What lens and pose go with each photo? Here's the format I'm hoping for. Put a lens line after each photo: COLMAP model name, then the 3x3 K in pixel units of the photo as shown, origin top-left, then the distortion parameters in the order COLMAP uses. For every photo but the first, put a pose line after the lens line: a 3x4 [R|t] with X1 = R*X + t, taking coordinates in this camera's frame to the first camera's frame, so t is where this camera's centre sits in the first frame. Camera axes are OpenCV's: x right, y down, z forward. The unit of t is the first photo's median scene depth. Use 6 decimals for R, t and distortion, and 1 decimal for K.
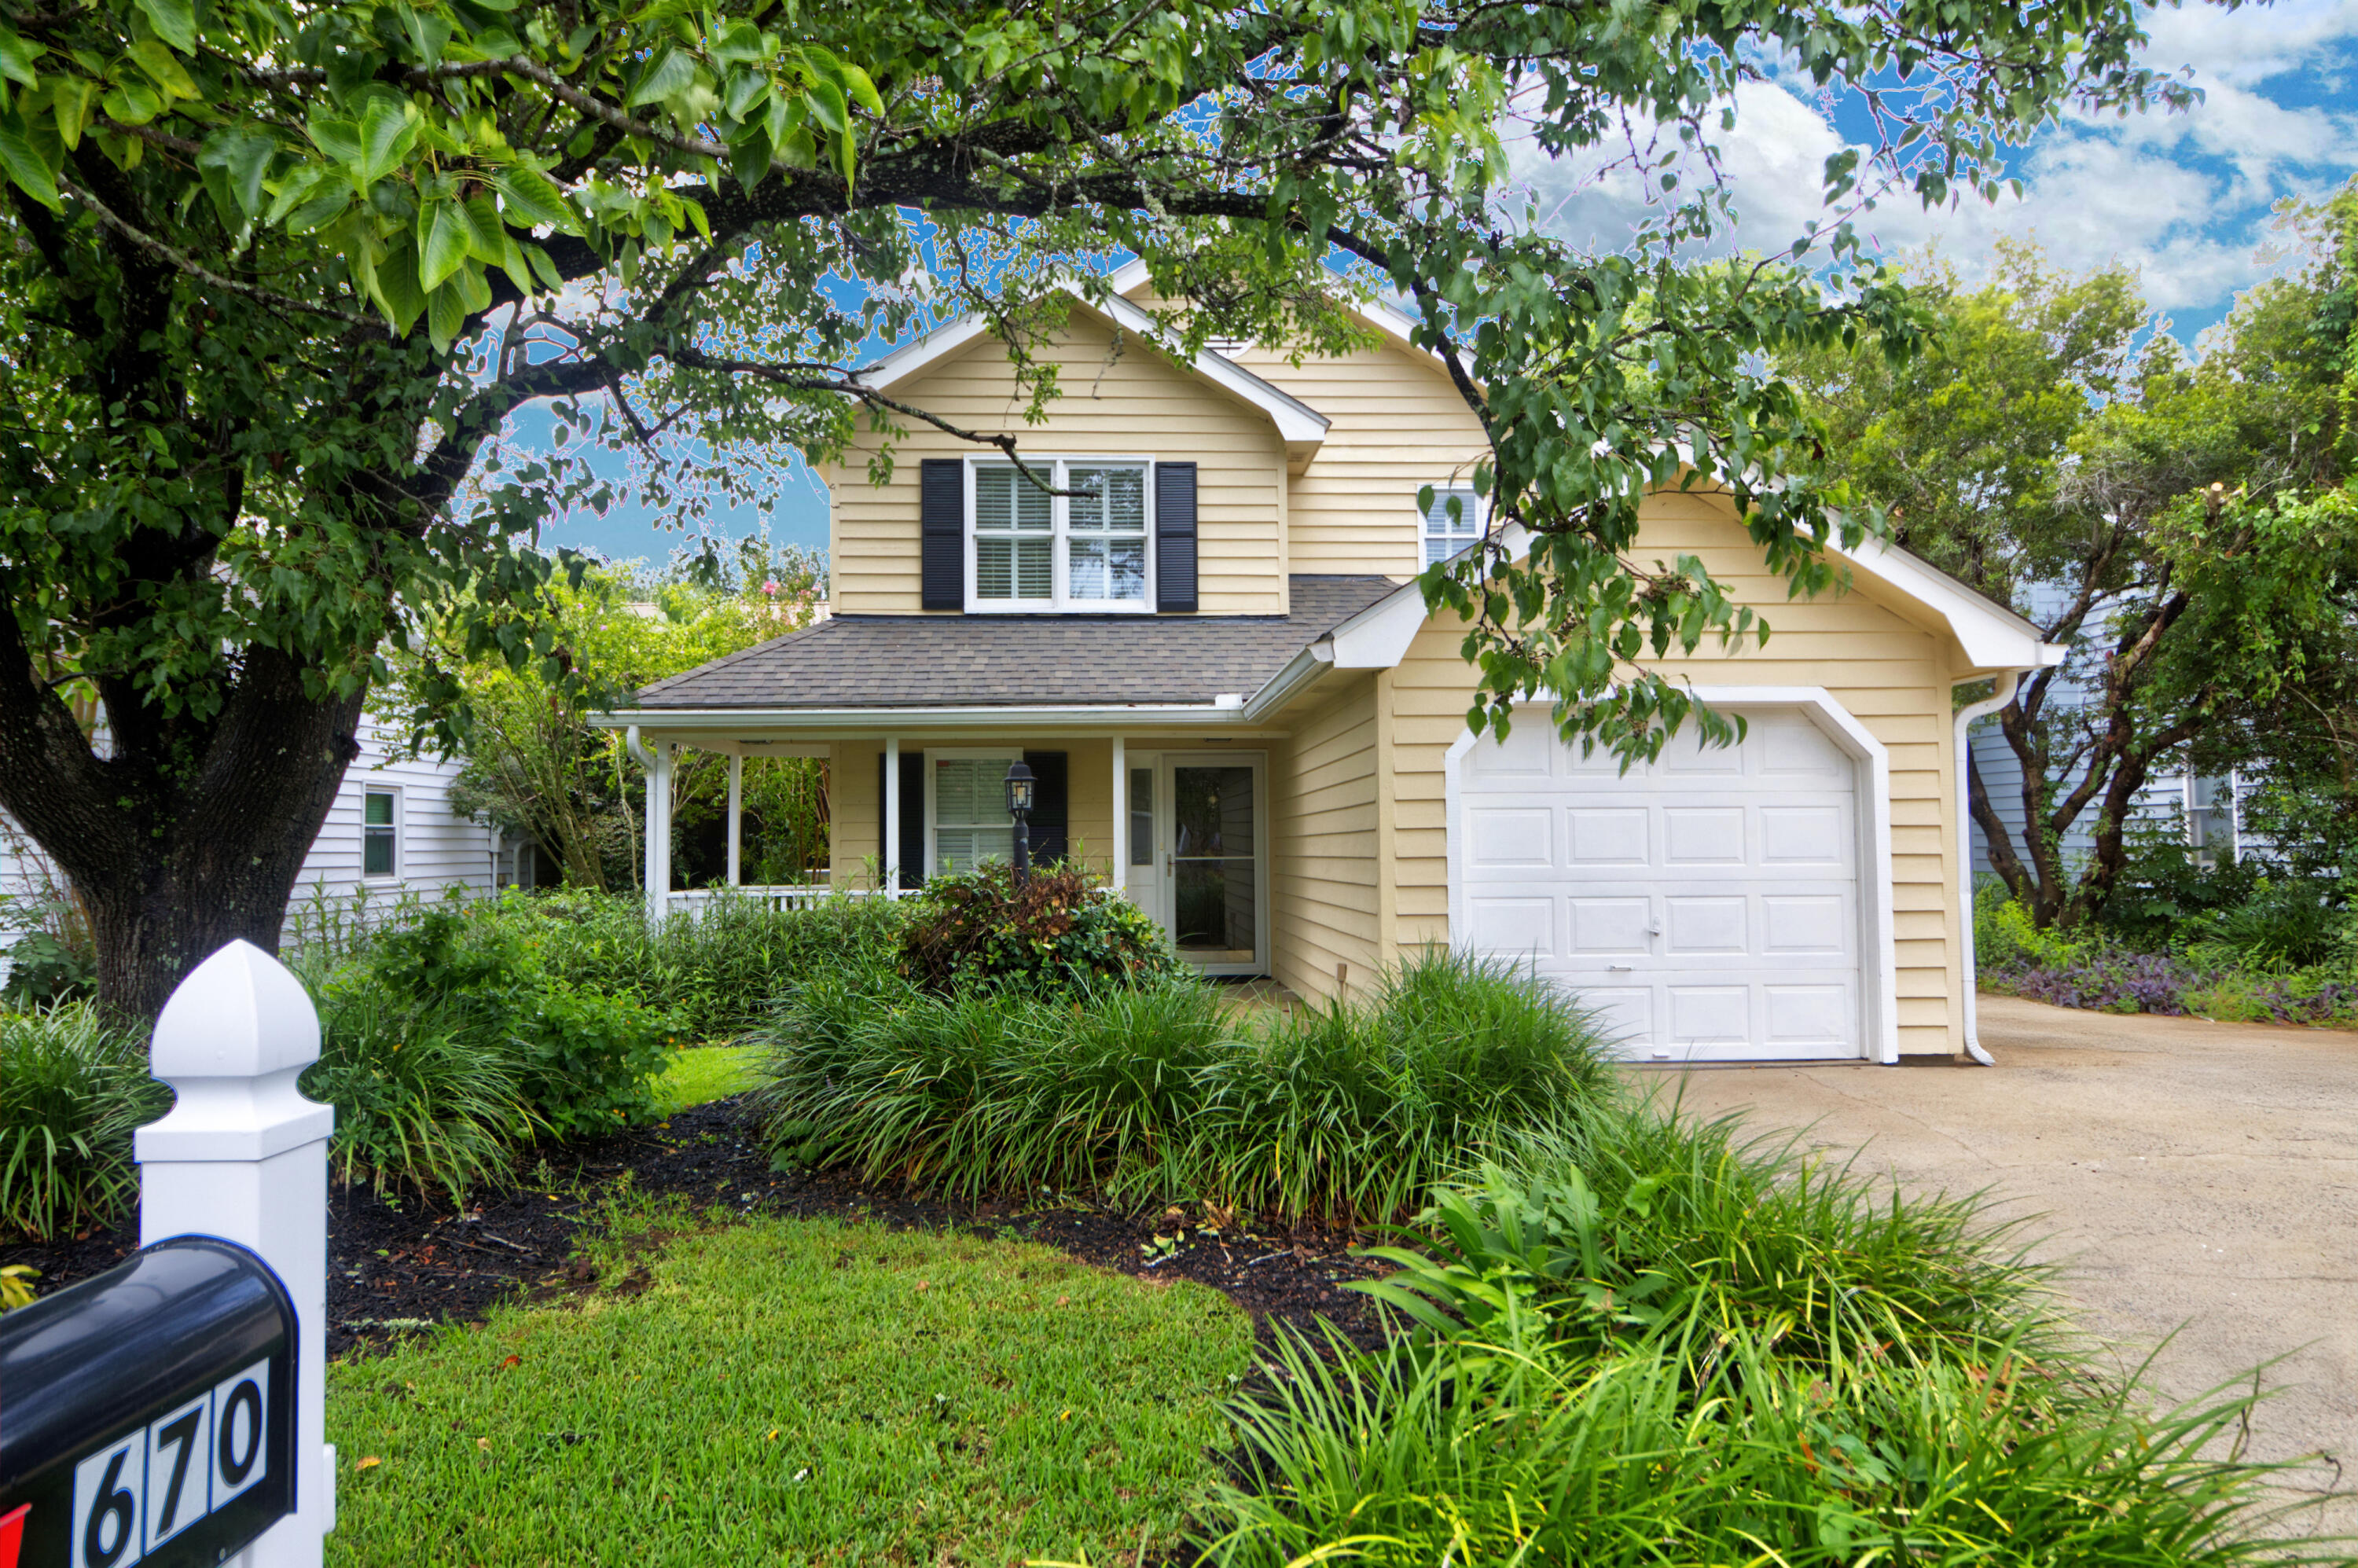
lens RADIAL K [[1518.2, 0, 1180.3], [0, 1518.2, 786.2], [0, 0, 1]] dist [-0.001352, -0.000011]
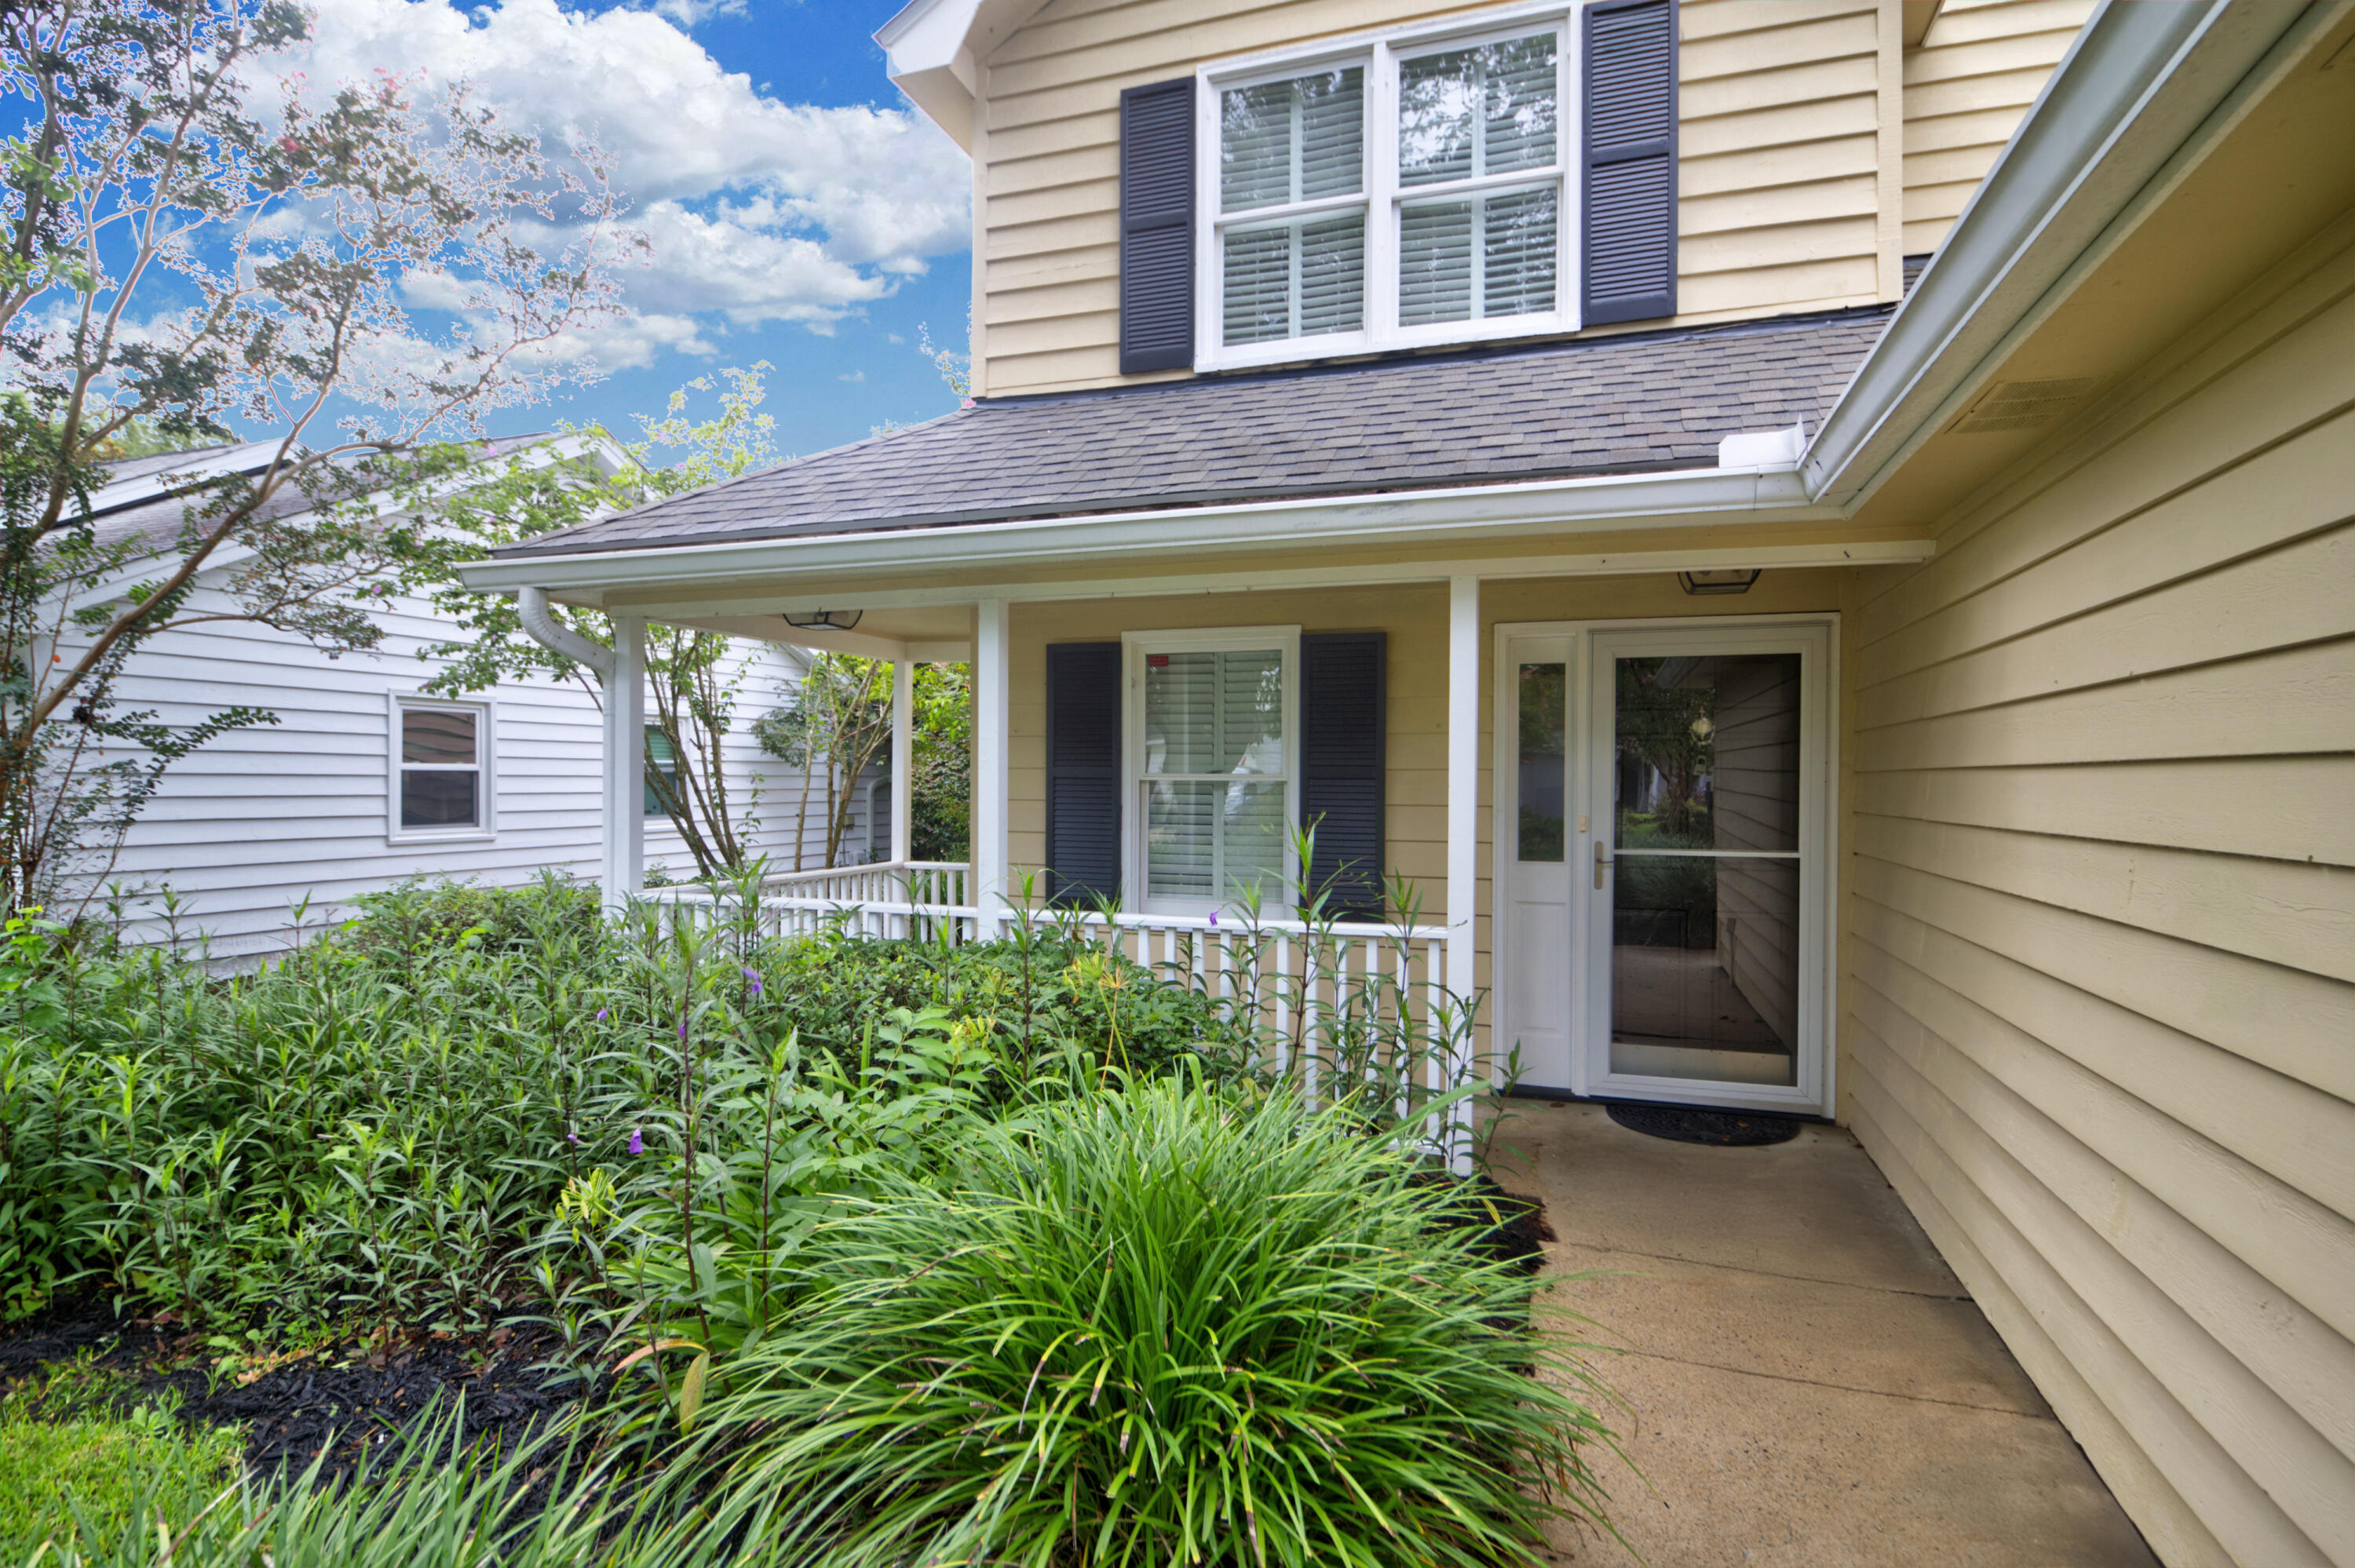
lens RADIAL K [[1197.0, 0, 1176.0], [0, 1197.0, 781.9], [0, 0, 1]] dist [0.002030, -0.000038]
pose [[0.926930, 0.015204, -0.374927, 0.009612], [0.002624, 0.998892, 0.046995, 0.008152], [0.375226, -0.044545, 0.925862, 0.605212]]
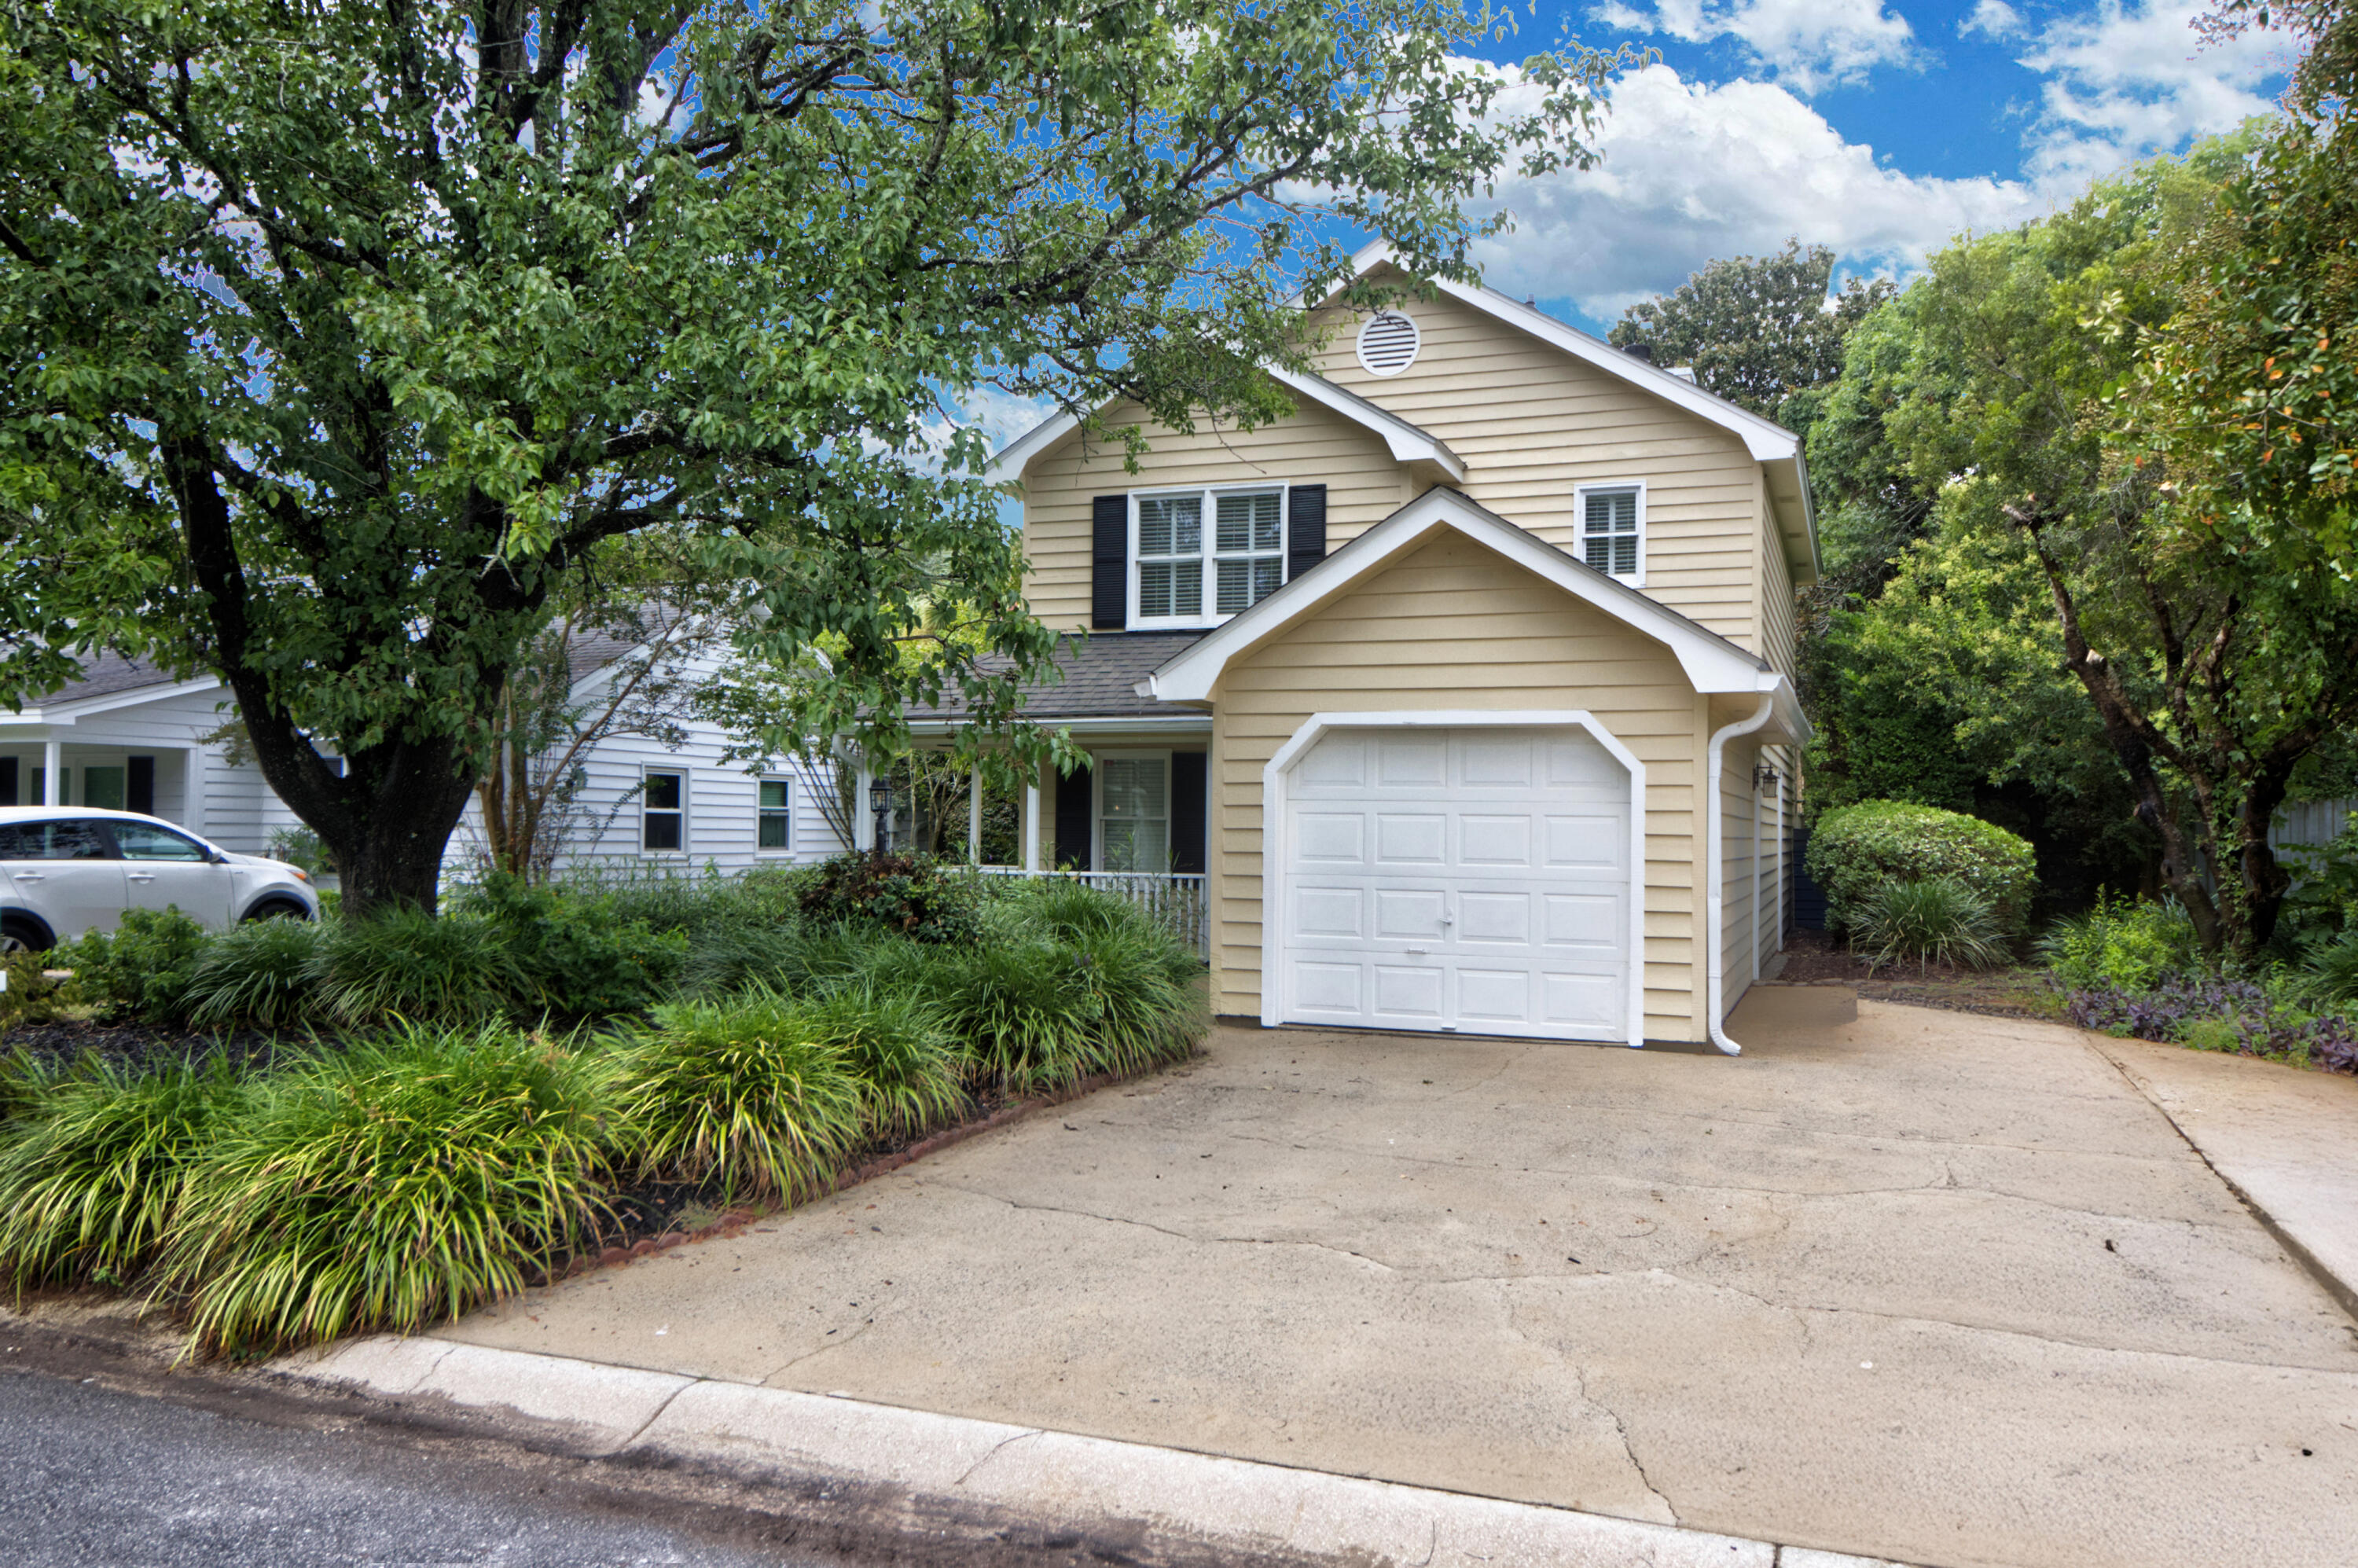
lens RADIAL K [[1833.9, 0, 1175.4], [0, 1833.9, 793.4], [0, 0, 1]] dist [0.009651, 0.001609]
pose [[0.909784, 0.011146, -0.414933, 0.462946], [-0.003272, 0.999801, 0.019683, -0.019133], [0.415070, -0.016550, 0.909639, -0.238183]]
